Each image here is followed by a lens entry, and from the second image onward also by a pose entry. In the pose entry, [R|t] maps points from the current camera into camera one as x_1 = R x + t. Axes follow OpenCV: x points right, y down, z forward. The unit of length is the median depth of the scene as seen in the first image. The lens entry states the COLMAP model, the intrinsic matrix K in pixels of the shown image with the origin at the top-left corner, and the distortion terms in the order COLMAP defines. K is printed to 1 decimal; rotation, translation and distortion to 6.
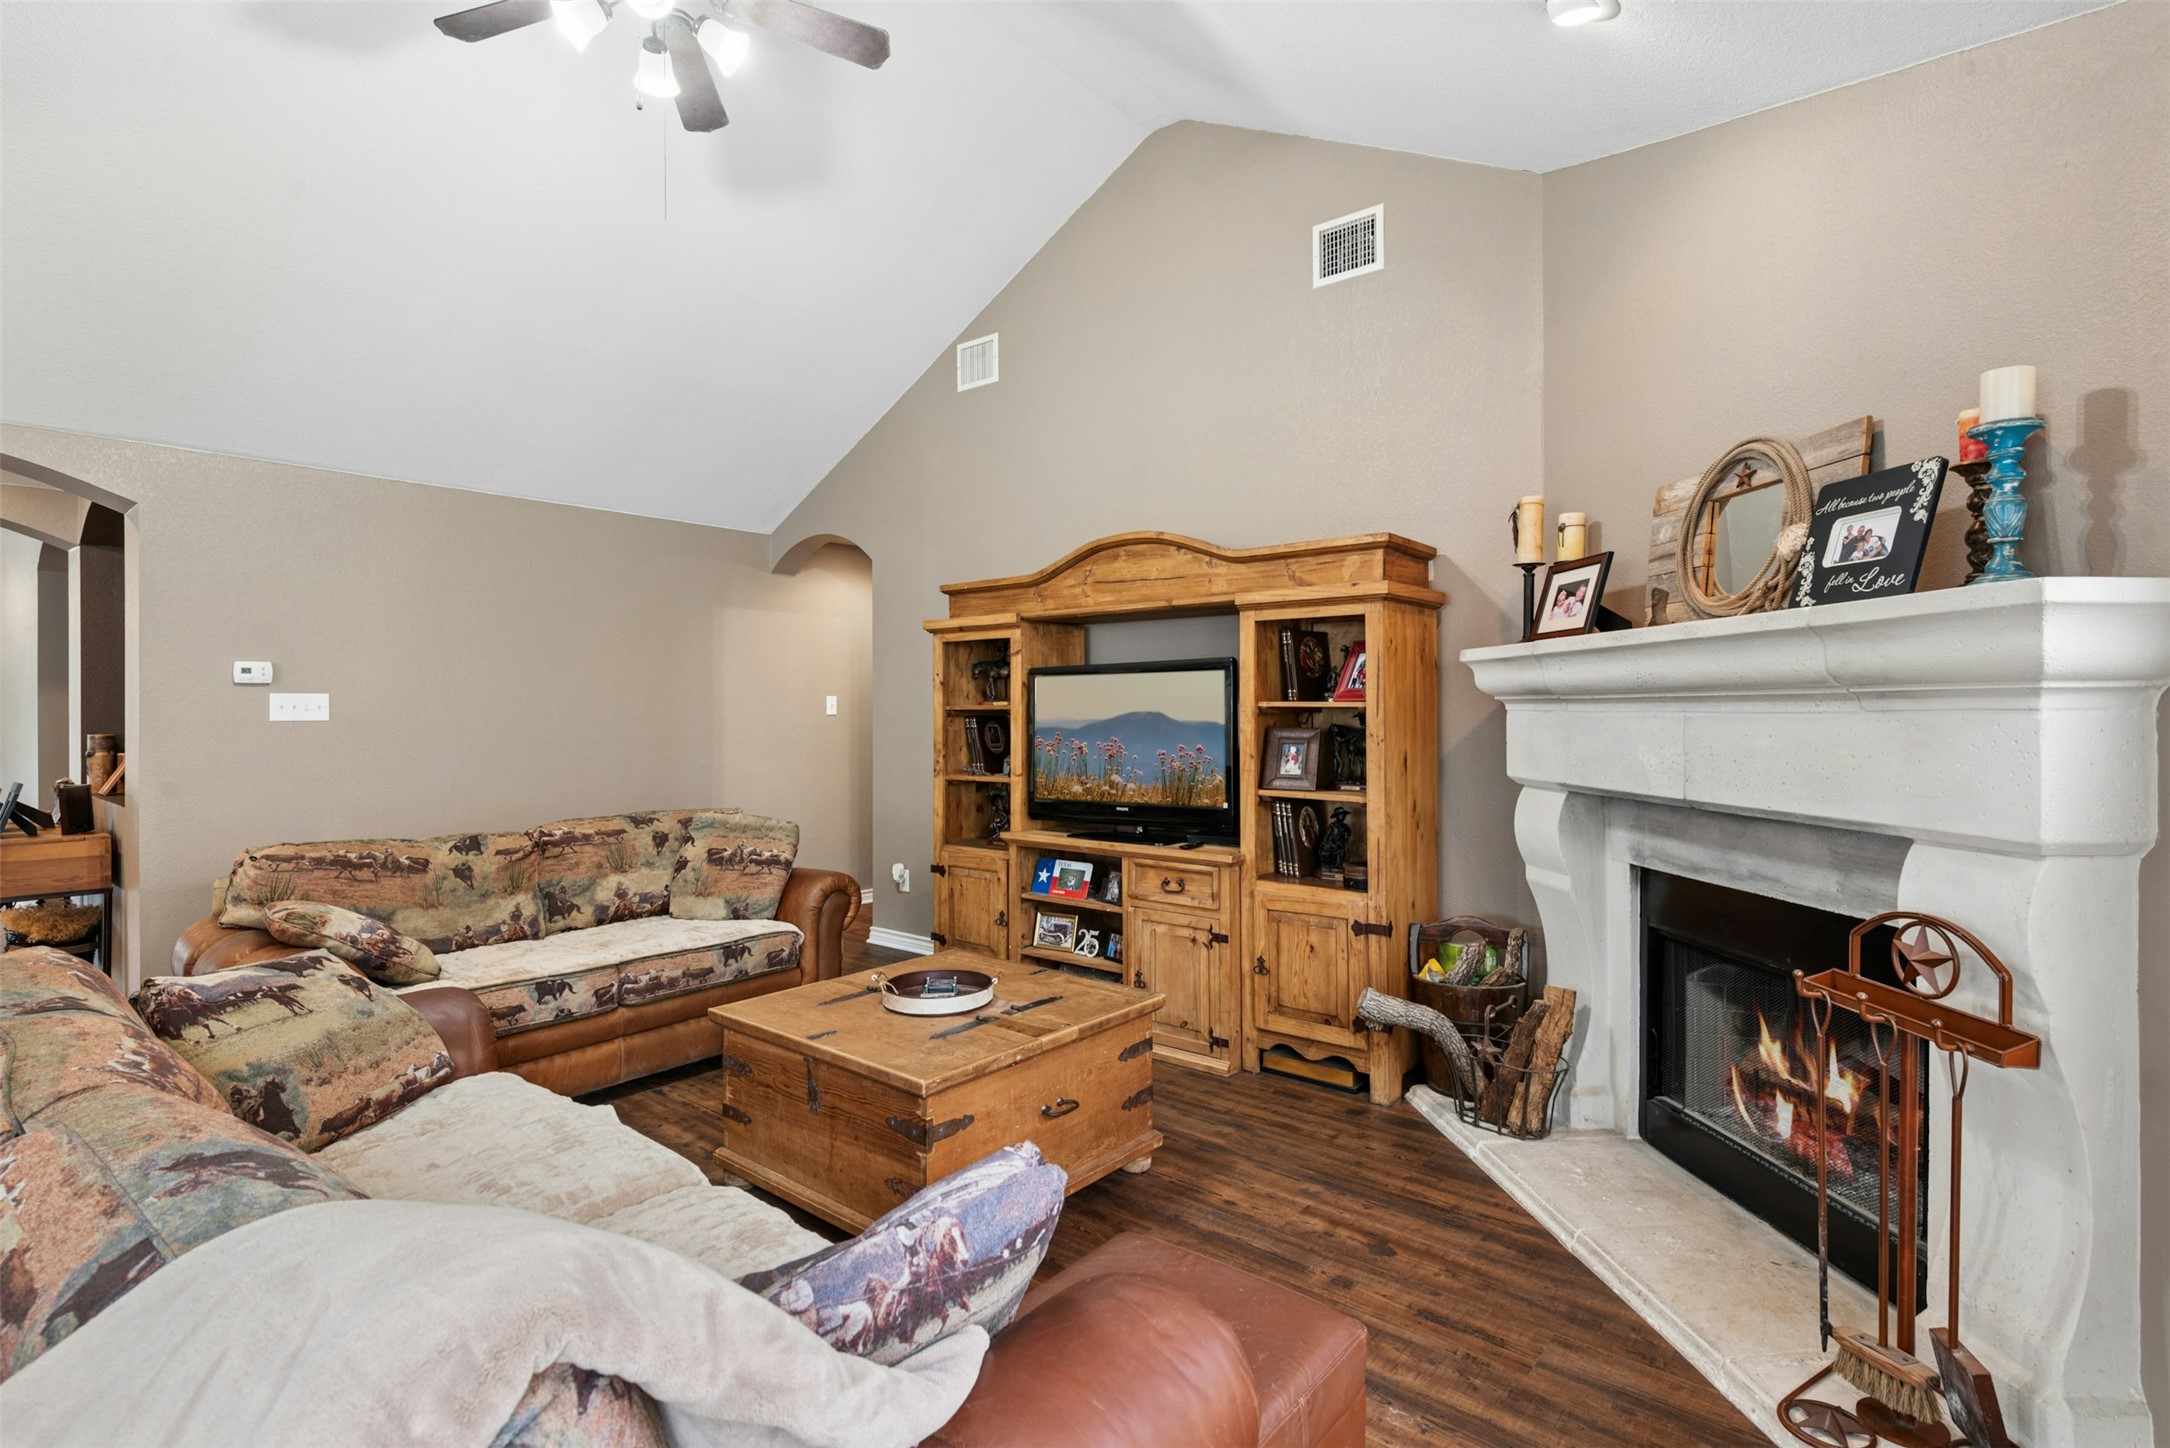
lens RADIAL K [[1104.2, 0, 1083.0], [0, 1104.2, 711.0], [0, 0, 1]] dist [0.009736, -0.001101]
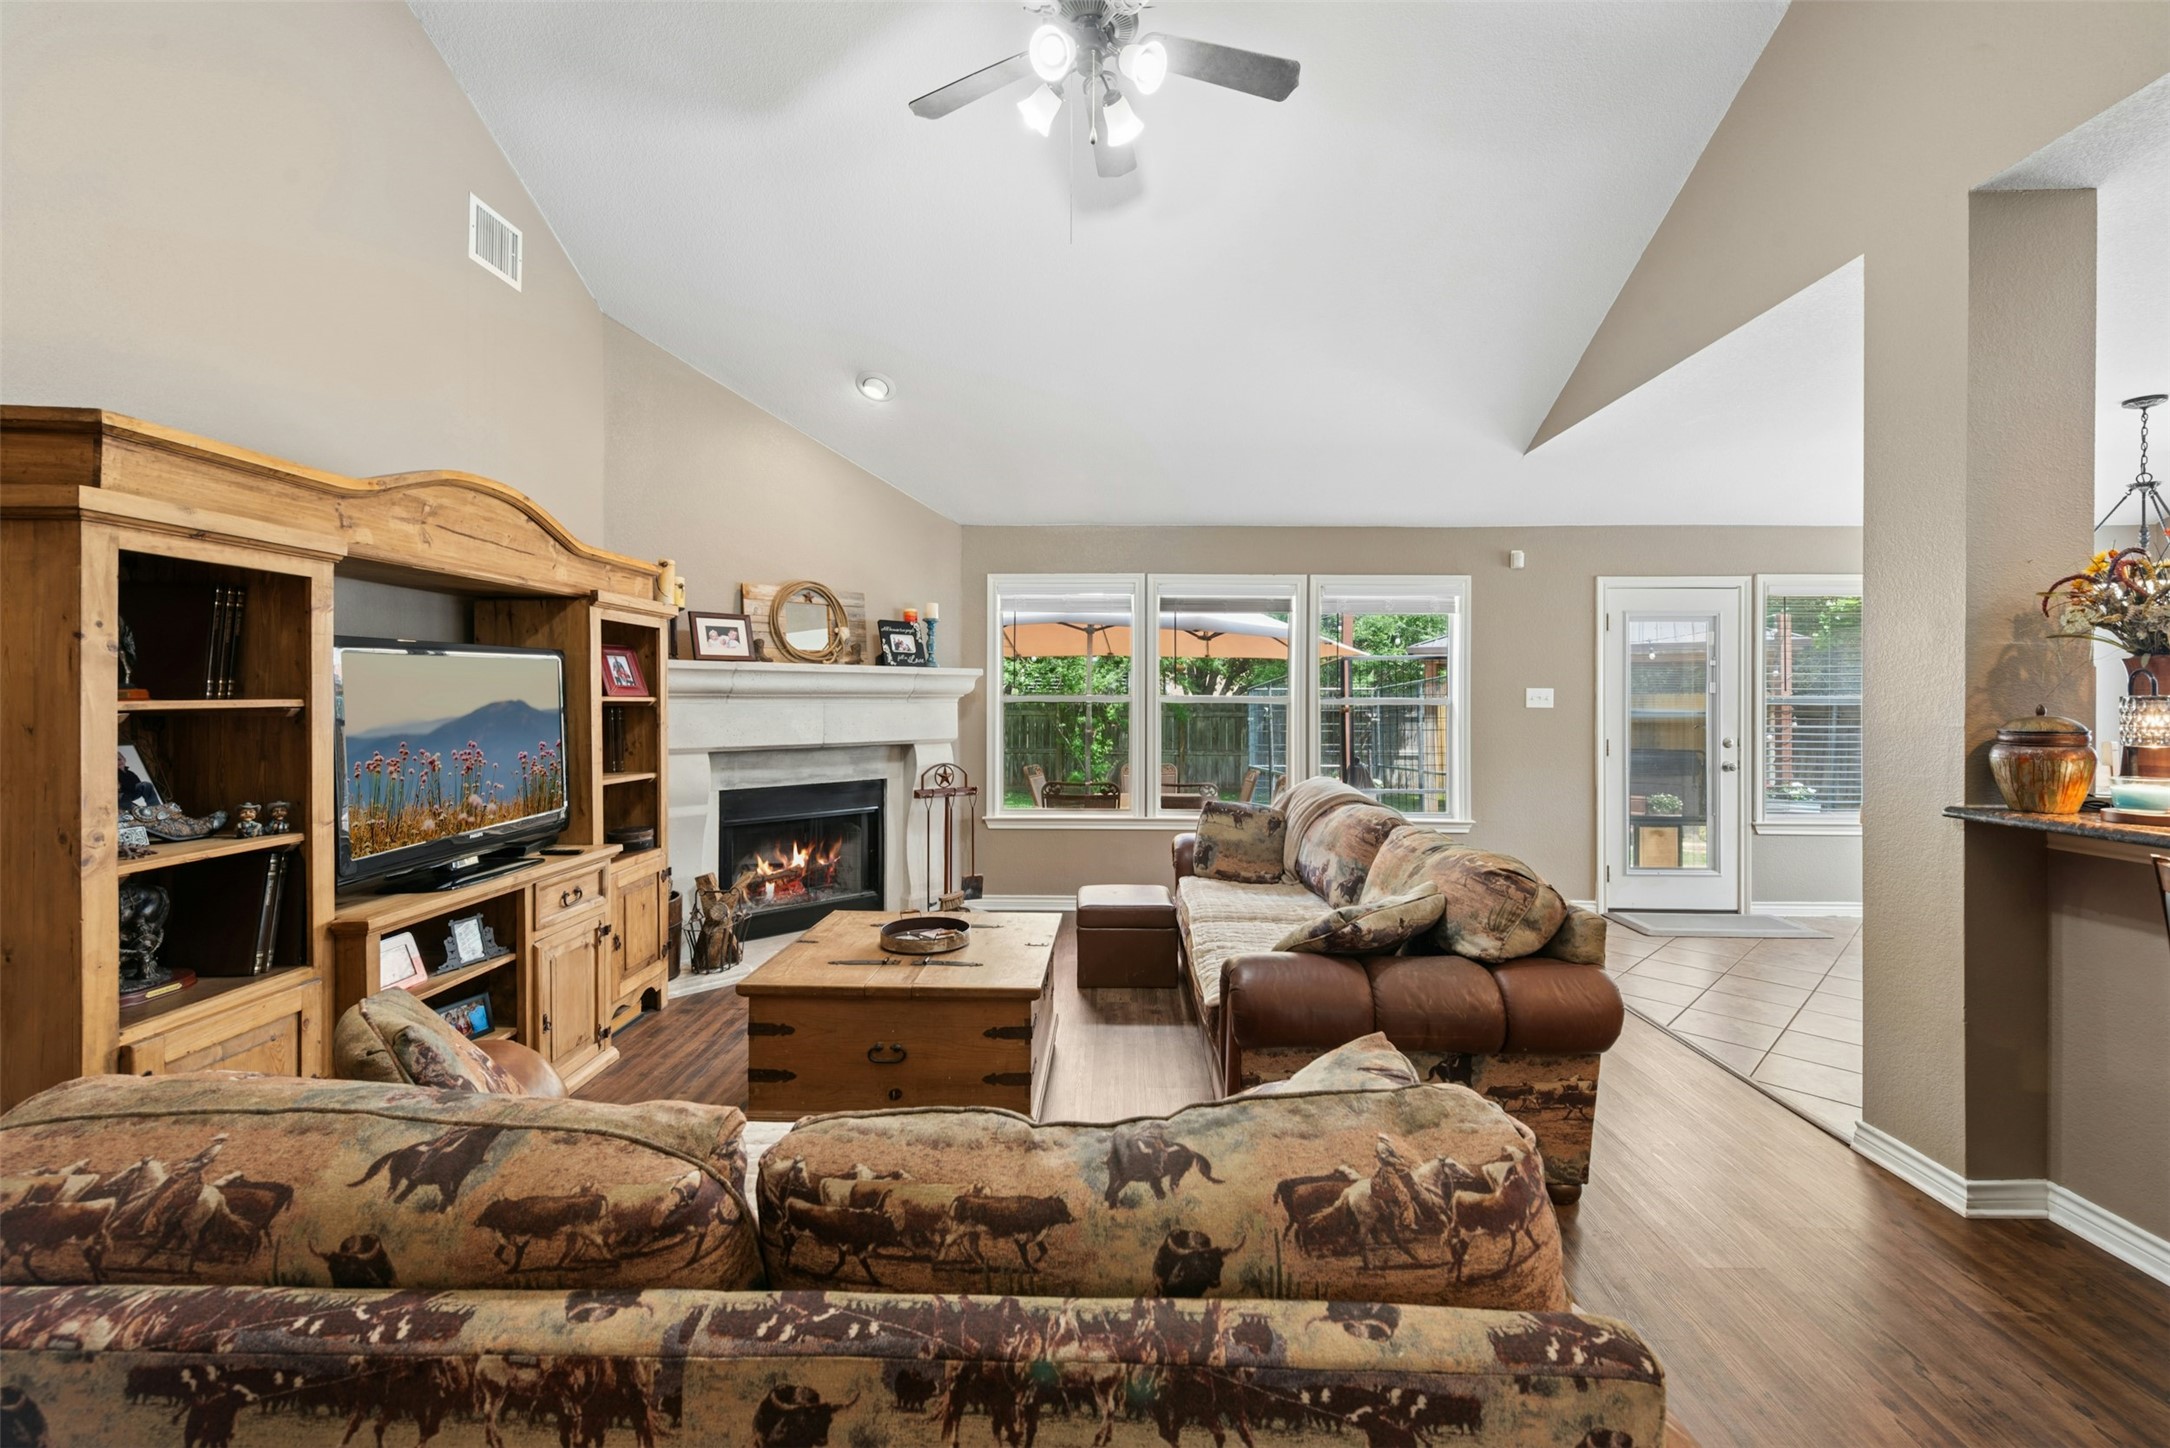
lens RADIAL K [[893.9, 0, 1097.2], [0, 893.9, 698.2], [0, 0, 1]] dist [0.006430, -0.002058]
pose [[-0.648688, -0.001352, 0.761054, -0.765509], [-0.000619, 0.999999, 0.001248, -0.007998], [-0.761055, 0.000338, -0.648688, 1.148884]]
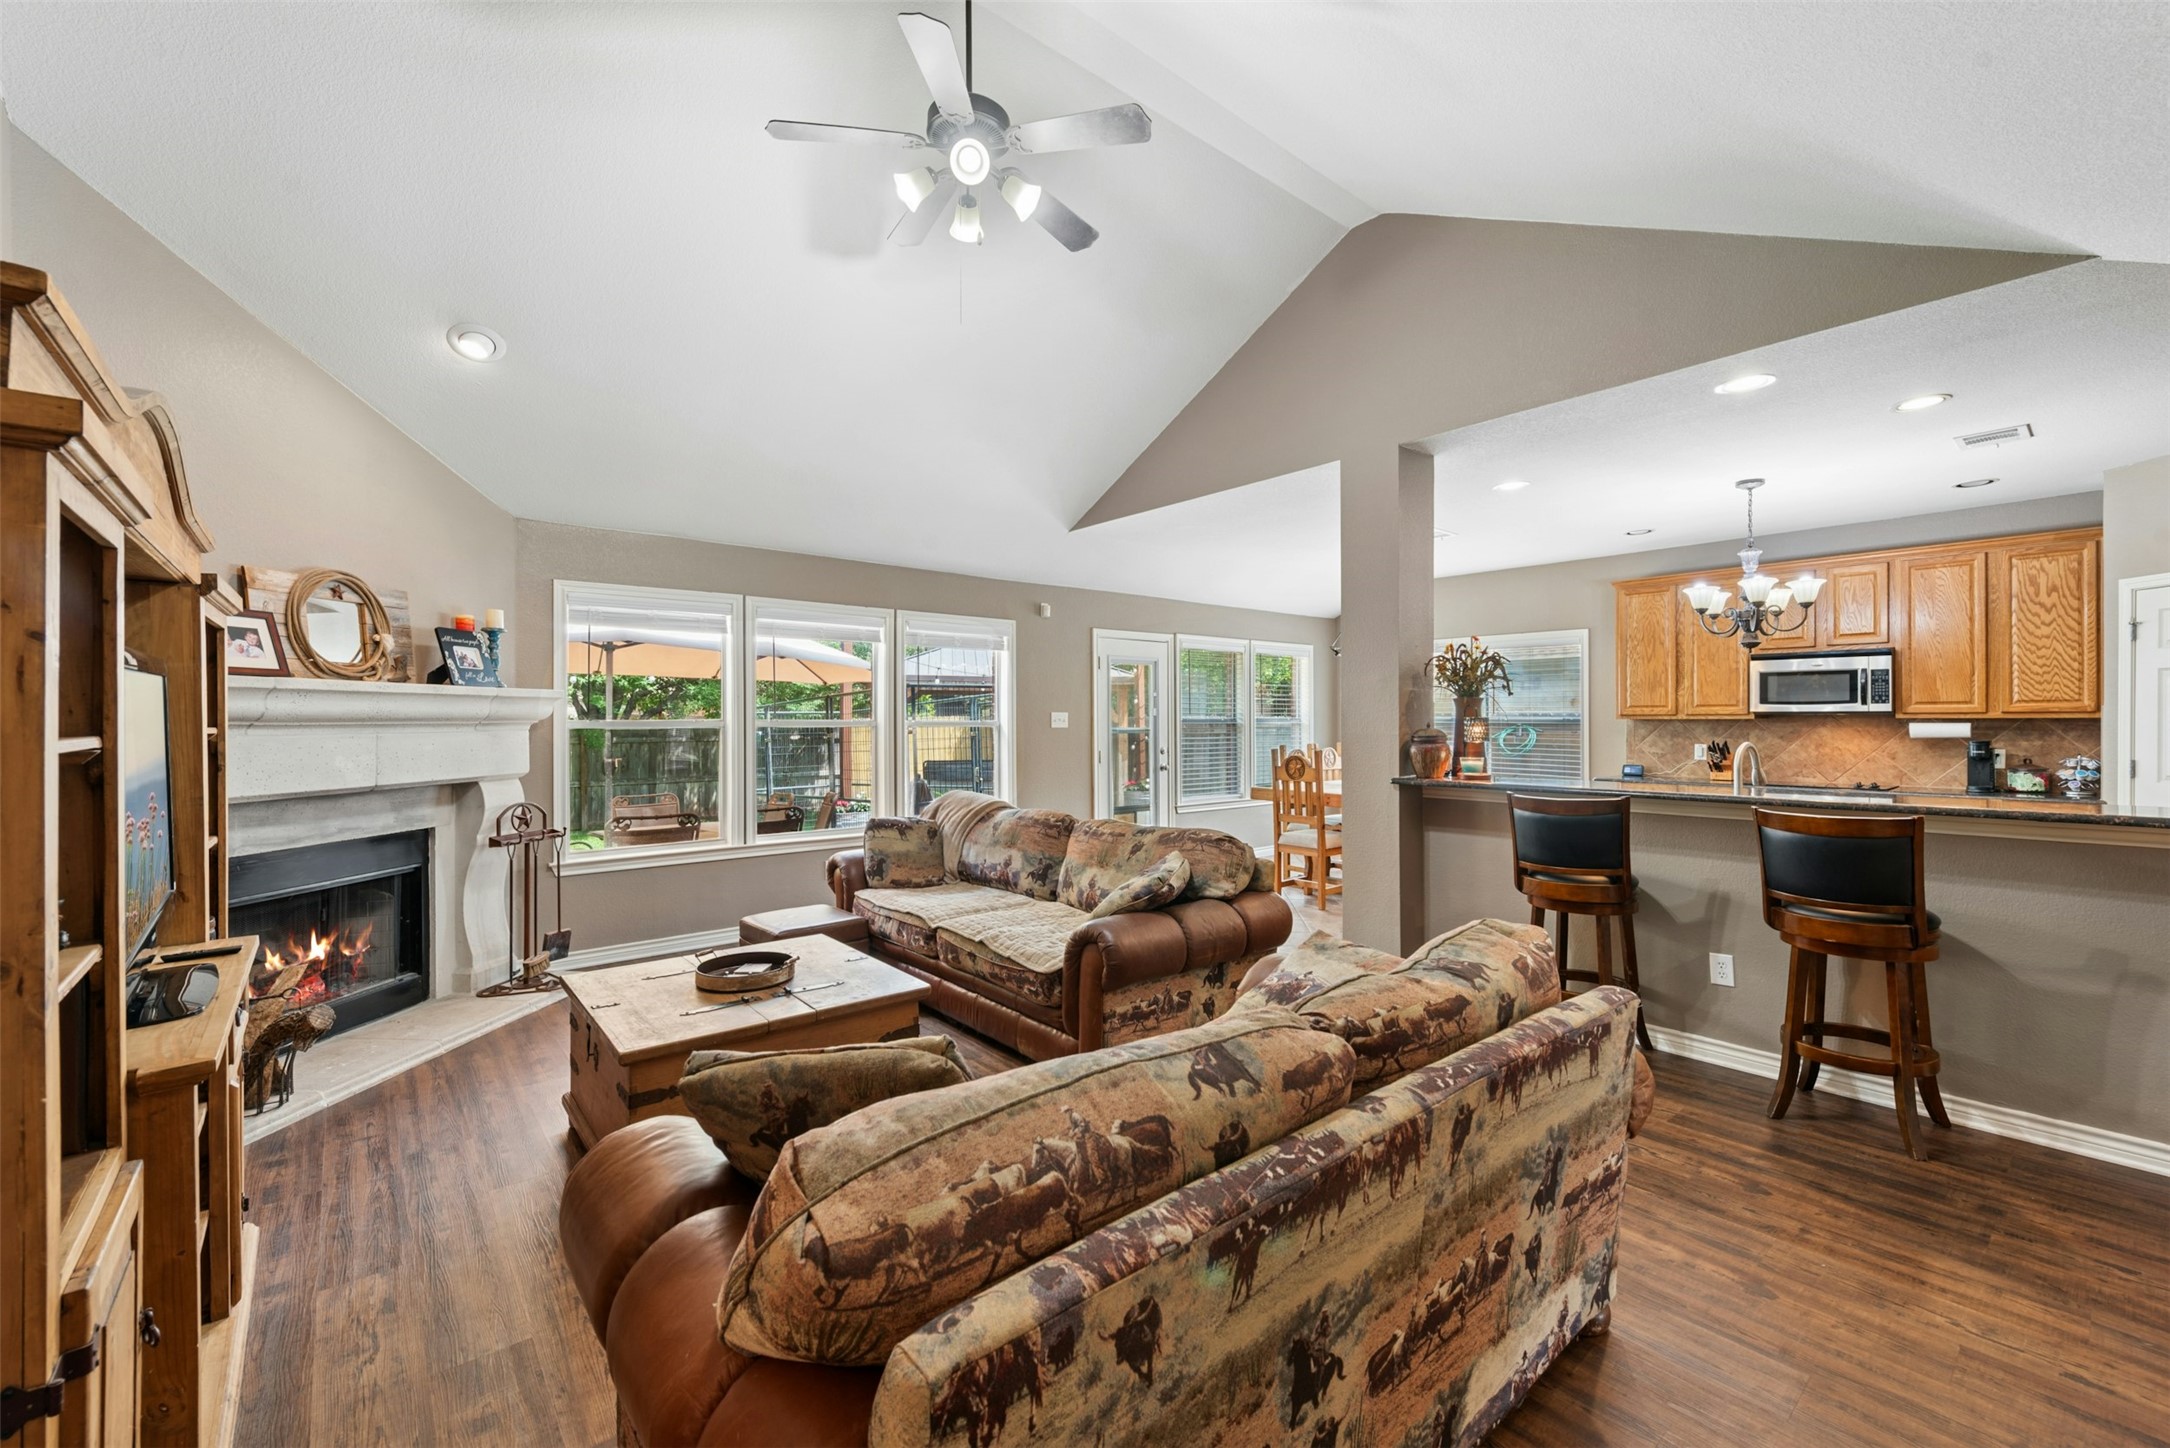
lens RADIAL K [[880.5, 0, 1094.8], [0, 880.5, 716.2], [0, 0, 1]] dist [0.019929, -0.008012]
pose [[-0.989387, 0.005744, 0.145192, -0.483529], [0.005546, 0.999983, -0.001769, -0.010921], [-0.145199, -0.000945, -0.989402, 1.437196]]
